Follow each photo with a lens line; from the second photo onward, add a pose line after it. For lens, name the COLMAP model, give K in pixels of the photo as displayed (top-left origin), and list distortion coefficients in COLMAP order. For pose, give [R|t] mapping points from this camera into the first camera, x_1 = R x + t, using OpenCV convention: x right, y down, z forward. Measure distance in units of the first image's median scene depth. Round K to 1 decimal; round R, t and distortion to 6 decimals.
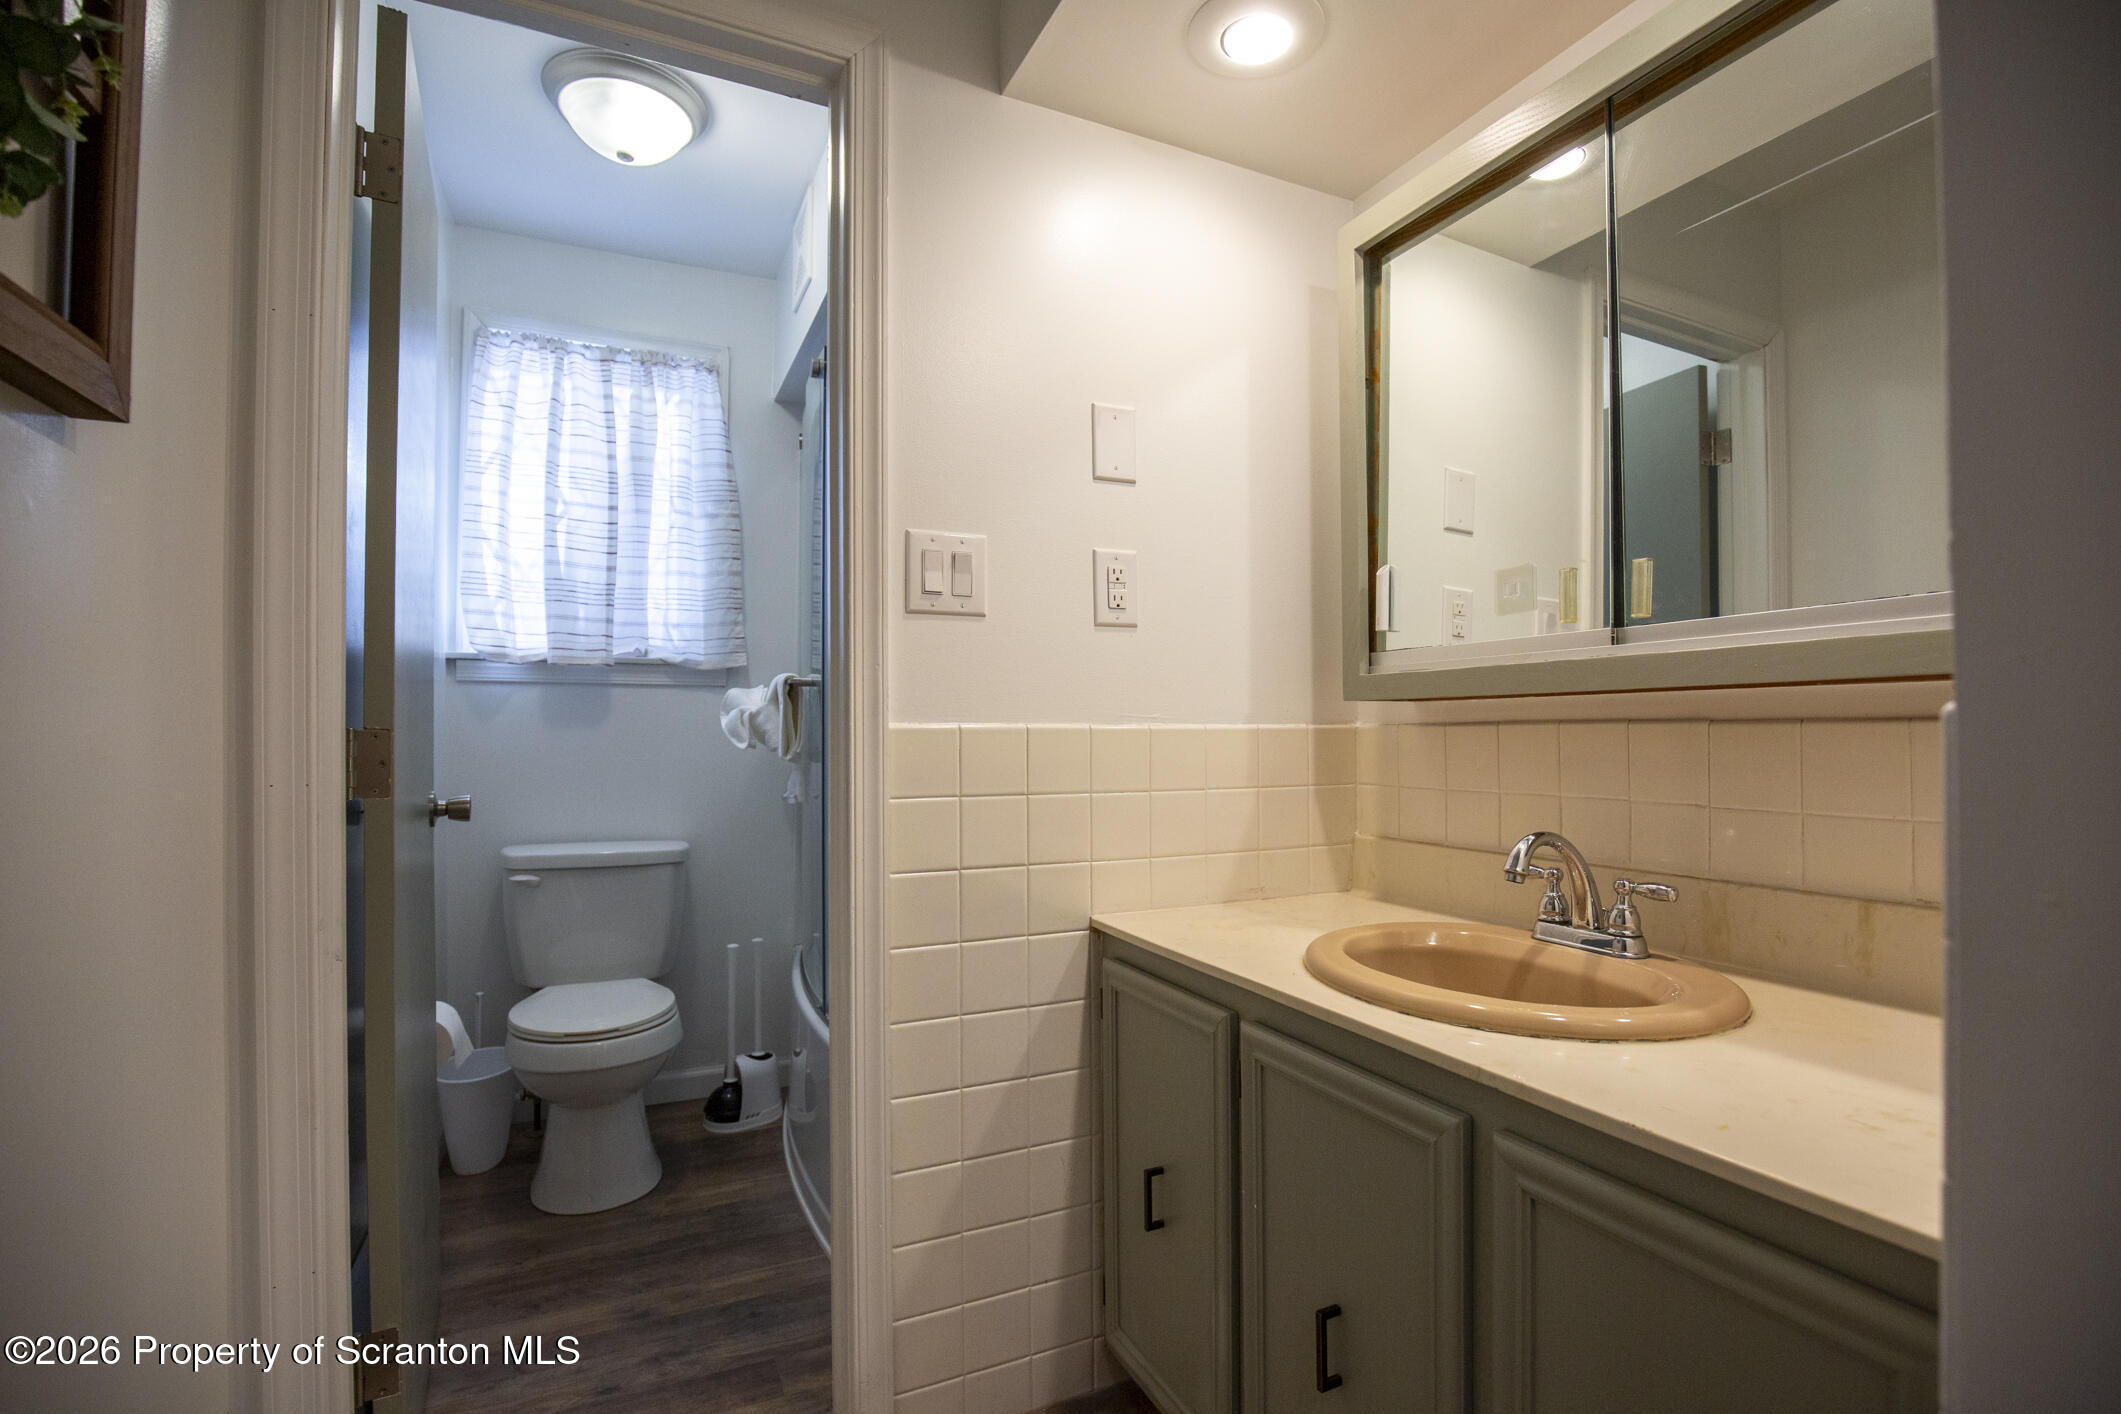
lens RADIAL K [[991.8, 0, 1067.4], [0, 991.8, 726.2], [0, 0, 1]] dist [-0.029645, 0.003468]
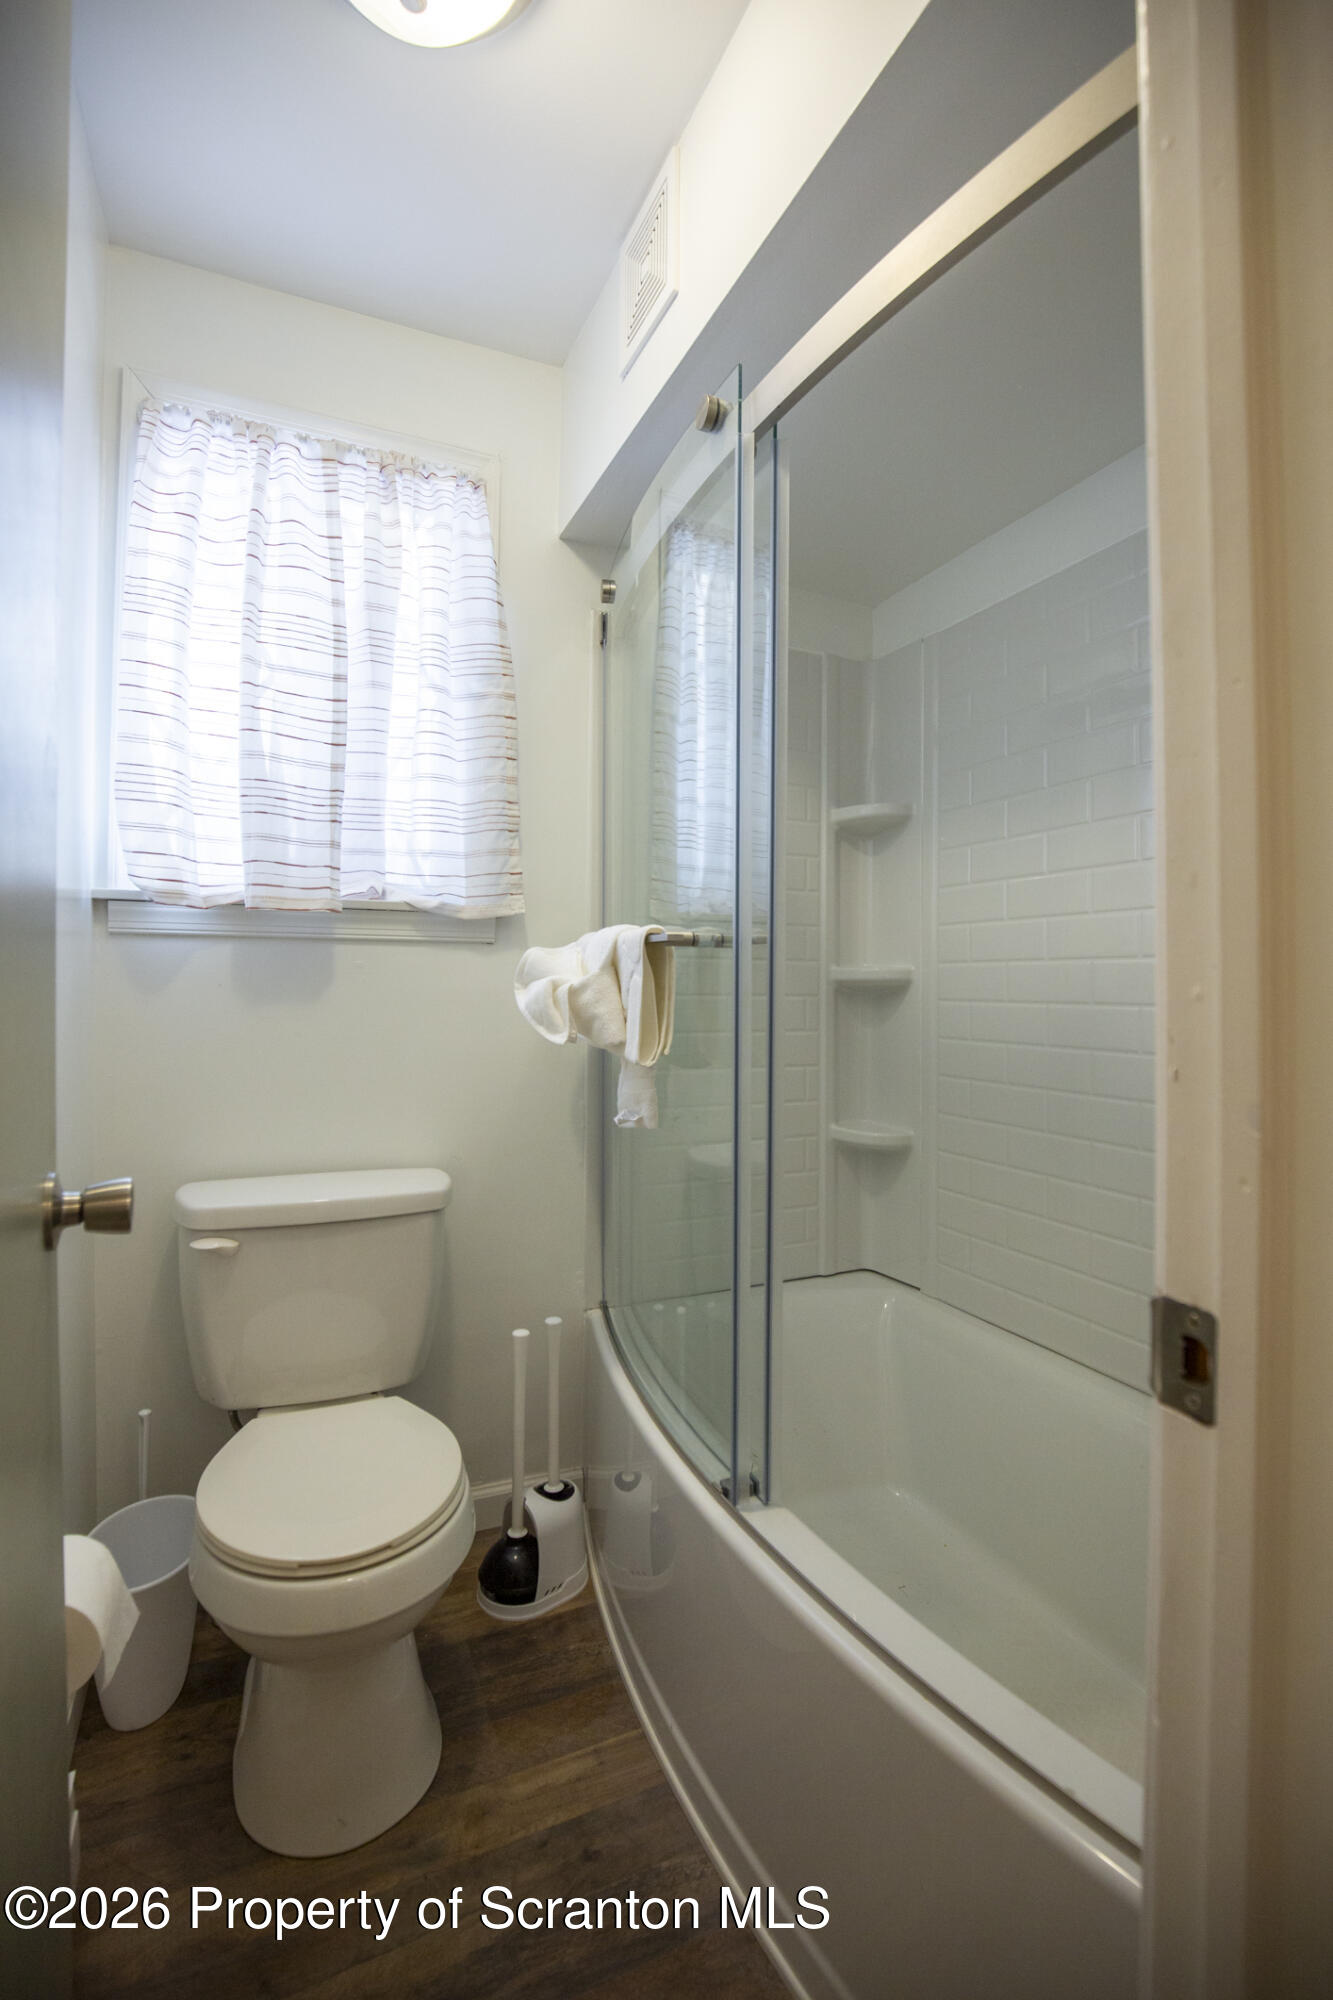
lens RADIAL K [[935.2, 0, 671.9], [0, 935.2, 985.2], [0, 0, 1]] dist [-0.029645, 0.003468]
pose [[0.999887, 0.005936, -0.013801, -0.229305], [-0.005824, 0.999950, 0.008182, -0.018109], [0.013849, -0.008101, 0.999871, 0.373636]]
